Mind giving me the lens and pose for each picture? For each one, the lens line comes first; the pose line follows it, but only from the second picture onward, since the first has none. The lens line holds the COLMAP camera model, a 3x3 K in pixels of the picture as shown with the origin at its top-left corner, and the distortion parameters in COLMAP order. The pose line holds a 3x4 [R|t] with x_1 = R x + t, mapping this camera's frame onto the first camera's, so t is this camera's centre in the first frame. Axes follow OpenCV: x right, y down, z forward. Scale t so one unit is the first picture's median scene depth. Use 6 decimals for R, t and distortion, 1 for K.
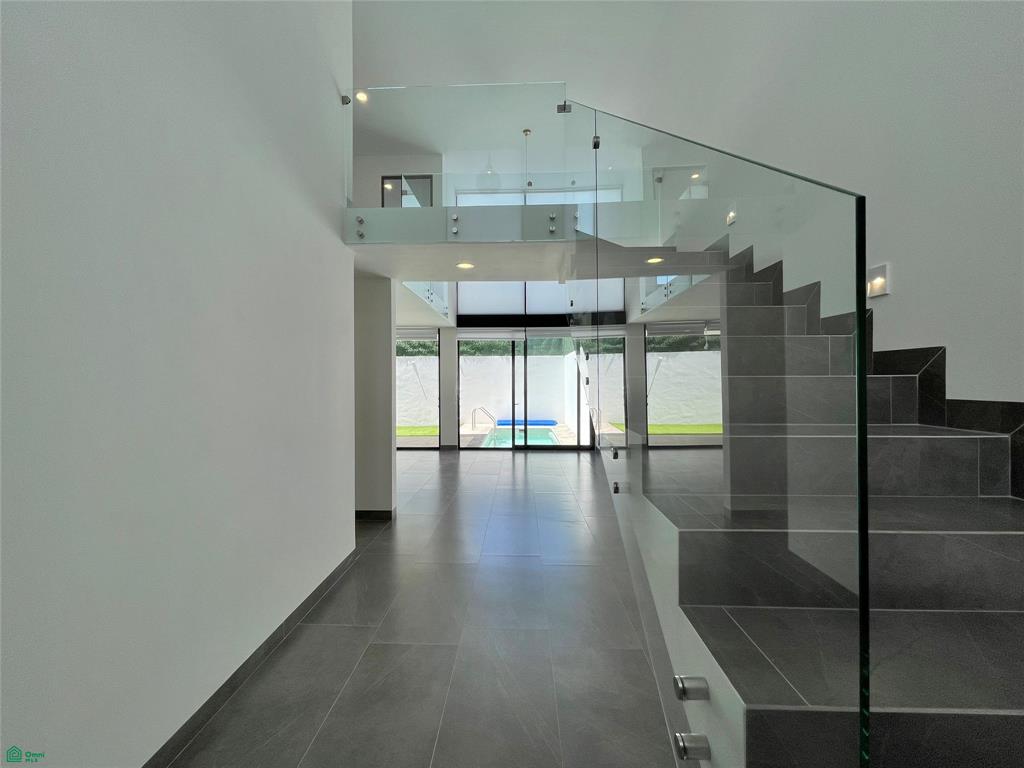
lens RADIAL K [[415.9, 0, 509.0], [0, 415.9, 384.7], [0, 0, 1]] dist [0.002642, -0.000437]
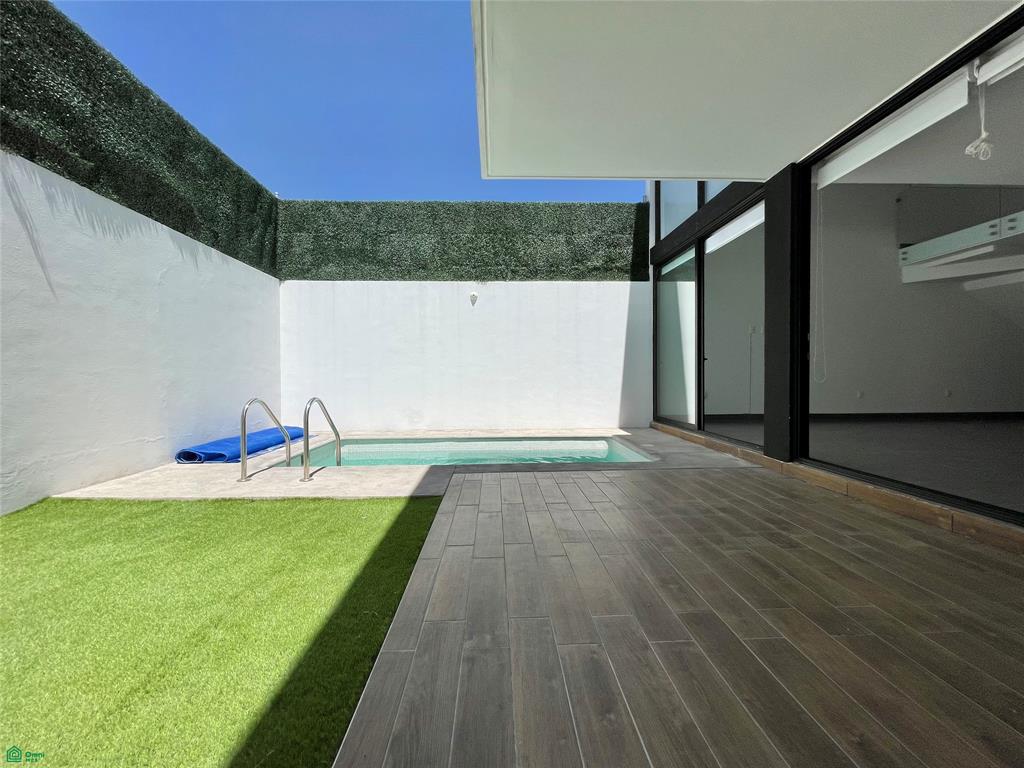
lens RADIAL K [[415.9, 0, 512.6], [0, 415.9, 379.7], [0, 0, 1]] dist [0.002642, -0.000437]
pose [[-0.071379, -0.009094, 0.997408, -0.329476], [0.001942, 0.999955, 0.009256, 0.034554], [-0.997447, 0.002598, -0.071358, 0.787531]]
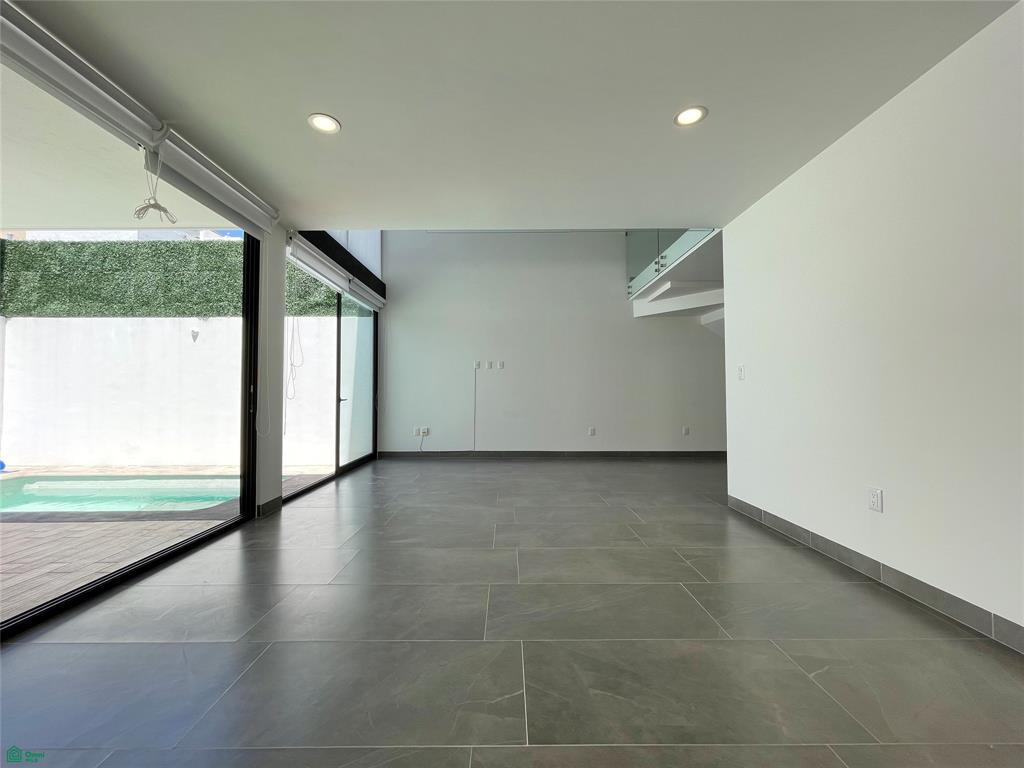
lens RADIAL K [[415.9, 0, 515.3], [0, 415.9, 387.2], [0, 0, 1]] dist [0.002642, -0.000437]
pose [[-0.038361, 0.051308, 0.997946, -0.338566], [0.000847, 0.998682, -0.051313, 0.031564], [-0.999264, -0.001124, -0.038354, 0.460683]]
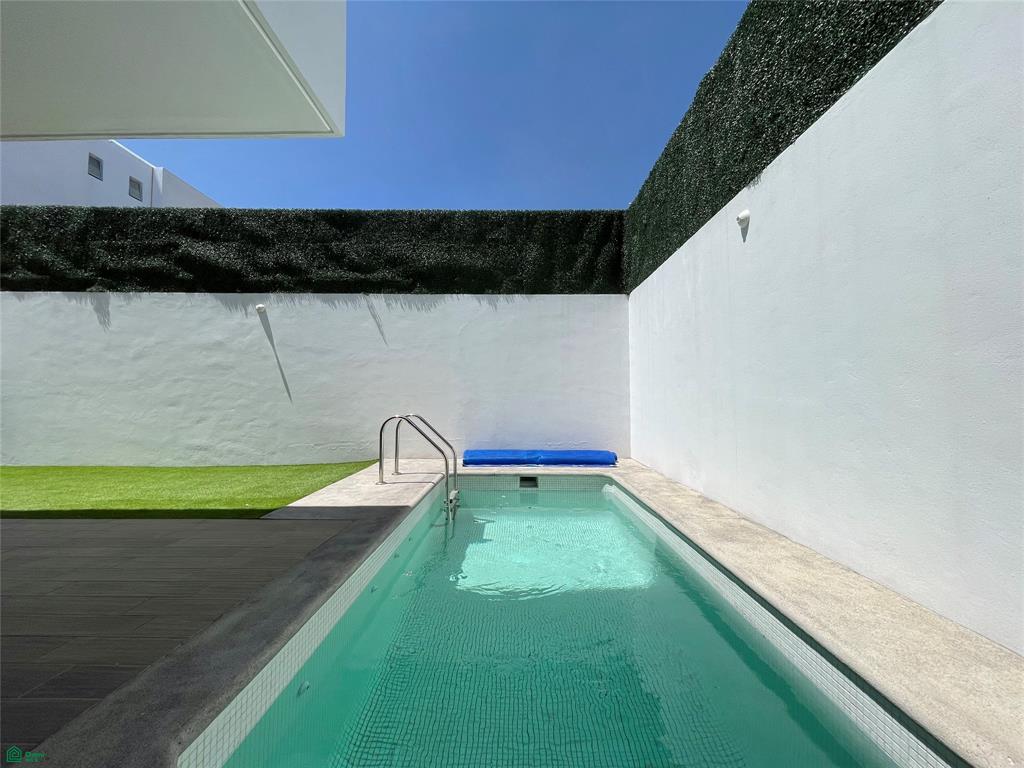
lens RADIAL K [[415.9, 0, 510.0], [0, 415.9, 387.9], [0, 0, 1]] dist [0.002642, -0.000437]
pose [[1.000000, 0.000160, 0.000843, 0.014047], [-0.000132, 0.999464, -0.032750, 0.038345], [-0.000848, 0.032750, 0.999463, 0.594254]]
